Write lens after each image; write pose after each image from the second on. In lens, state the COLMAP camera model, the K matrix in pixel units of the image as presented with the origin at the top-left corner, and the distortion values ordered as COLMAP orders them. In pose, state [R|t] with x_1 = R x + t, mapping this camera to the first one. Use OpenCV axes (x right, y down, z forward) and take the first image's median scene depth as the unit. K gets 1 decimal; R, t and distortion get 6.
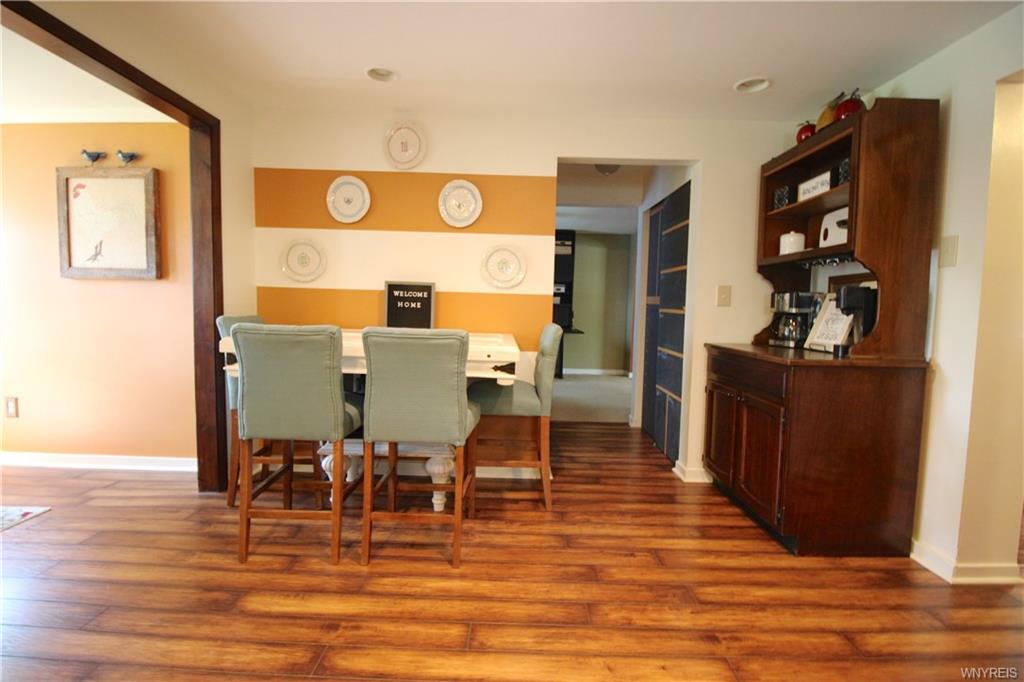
lens RADIAL K [[488.8, 0, 513.9], [0, 488.8, 336.2], [0, 0, 1]] dist [-0.001890, -0.009956]
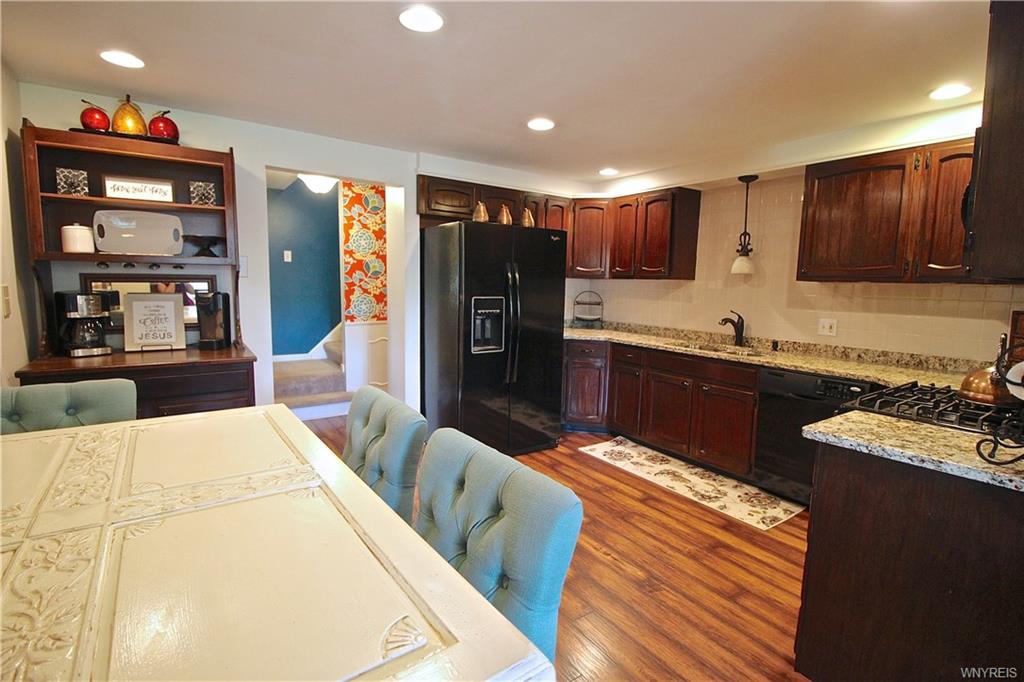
lens RADIAL K [[488.8, 0, 513.9], [0, 488.8, 336.2], [0, 0, 1]] dist [-0.001890, -0.009956]
pose [[-0.586277, -0.131771, 0.799322, -0.632413], [0.022925, 0.983589, 0.178963, -0.165858], [-0.809786, 0.123247, -0.573634, 0.951967]]
